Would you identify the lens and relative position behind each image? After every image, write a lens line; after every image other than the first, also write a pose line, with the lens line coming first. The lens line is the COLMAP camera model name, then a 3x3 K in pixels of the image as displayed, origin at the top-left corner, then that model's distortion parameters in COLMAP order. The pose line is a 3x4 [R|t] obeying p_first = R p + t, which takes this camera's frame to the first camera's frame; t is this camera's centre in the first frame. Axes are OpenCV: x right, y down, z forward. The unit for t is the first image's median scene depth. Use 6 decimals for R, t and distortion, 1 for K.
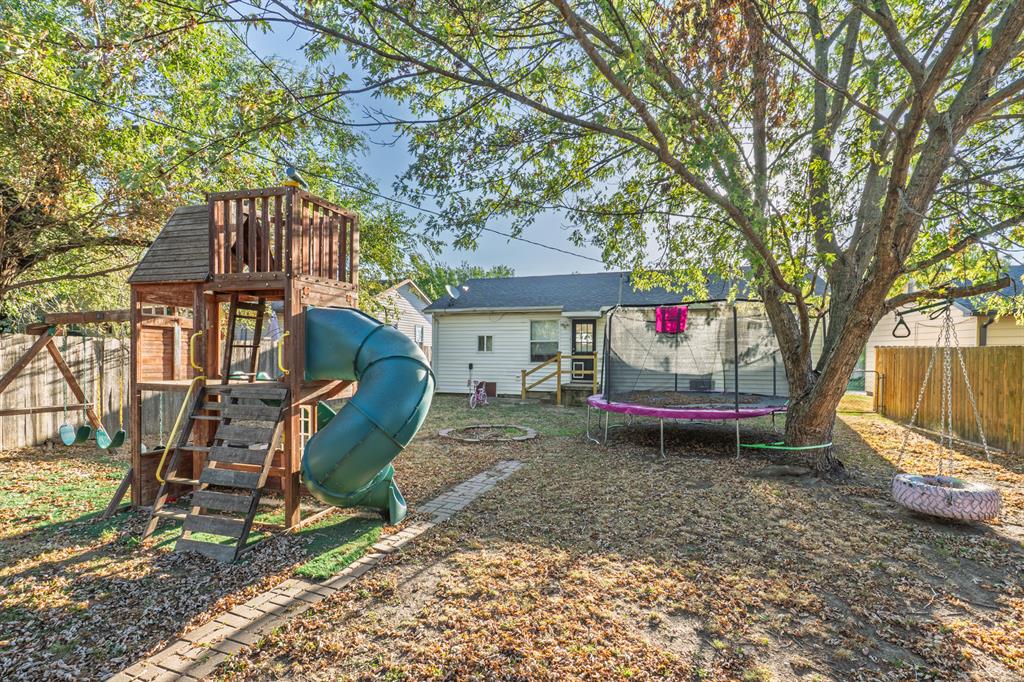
lens RADIAL K [[477.1, 0, 527.7], [0, 477.1, 360.4], [0, 0, 1]] dist [-0.008674, 0.001083]
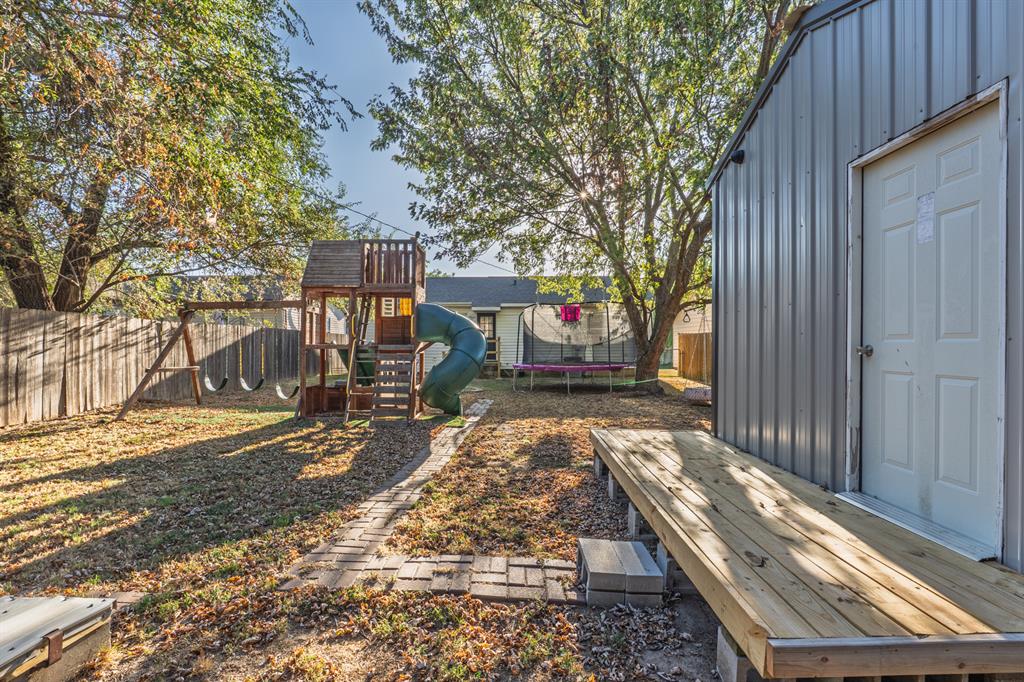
lens RADIAL K [[477.1, 0, 510.5], [0, 477.1, 341.9], [0, 0, 1]] dist [-0.008674, 0.001083]
pose [[0.958053, -0.003434, 0.286570, -0.380151], [0.011608, 0.999573, -0.026830, 0.058578], [-0.286355, 0.029031, 0.957684, -0.532457]]
